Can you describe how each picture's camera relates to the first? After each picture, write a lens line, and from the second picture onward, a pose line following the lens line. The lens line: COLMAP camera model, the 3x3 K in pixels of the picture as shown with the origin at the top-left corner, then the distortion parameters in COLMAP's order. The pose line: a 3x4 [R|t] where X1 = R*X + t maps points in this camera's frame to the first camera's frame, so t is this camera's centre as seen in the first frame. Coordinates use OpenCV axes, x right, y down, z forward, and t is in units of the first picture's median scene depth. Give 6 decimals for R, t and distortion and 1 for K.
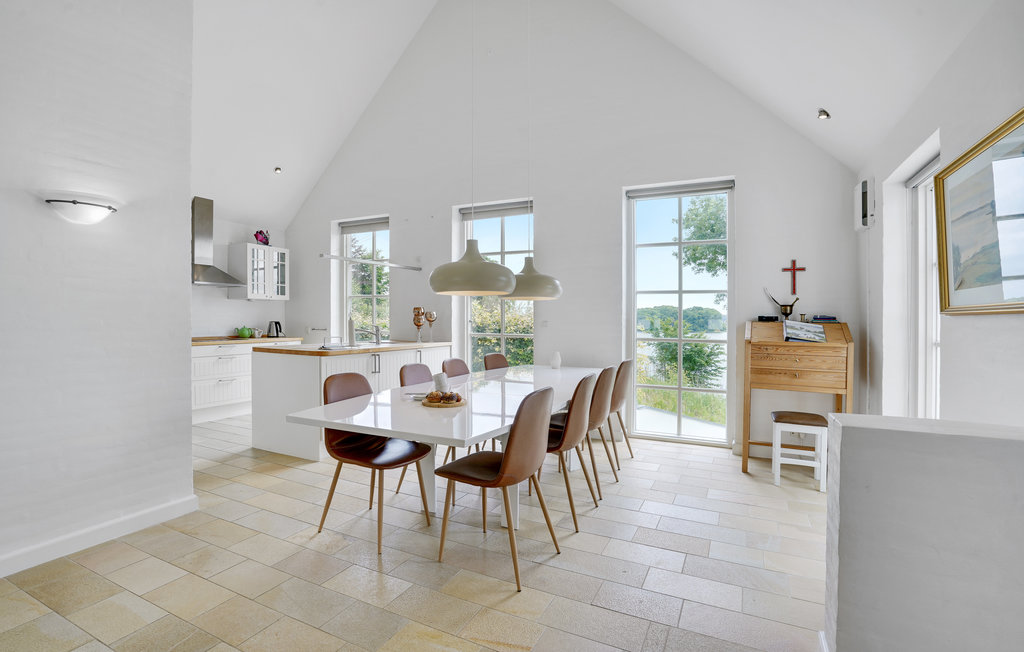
lens RADIAL K [[476.6, 0, 515.4], [0, 476.6, 324.7], [0, 0, 1]] dist [-0.025045, -0.000133]
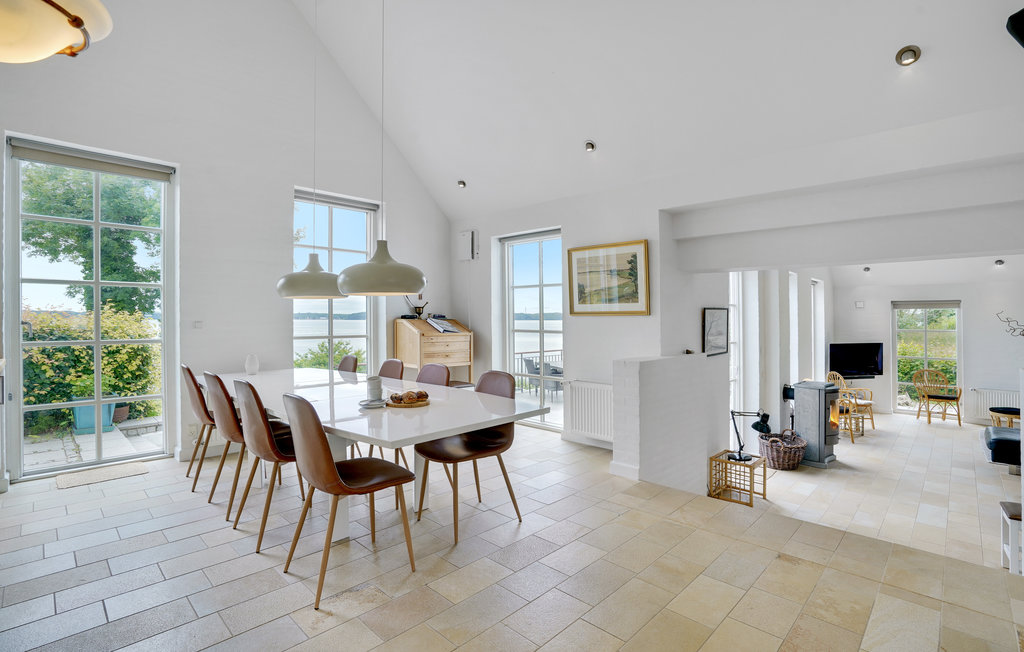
lens RADIAL K [[476.6, 0, 508.9], [0, 476.6, 321.1], [0, 0, 1]] dist [-0.025045, -0.000133]
pose [[0.327664, -0.014703, 0.944680, -0.682350], [0.013972, 0.999845, 0.010716, -0.011901], [-0.944691, 0.009688, 0.327818, 0.315831]]
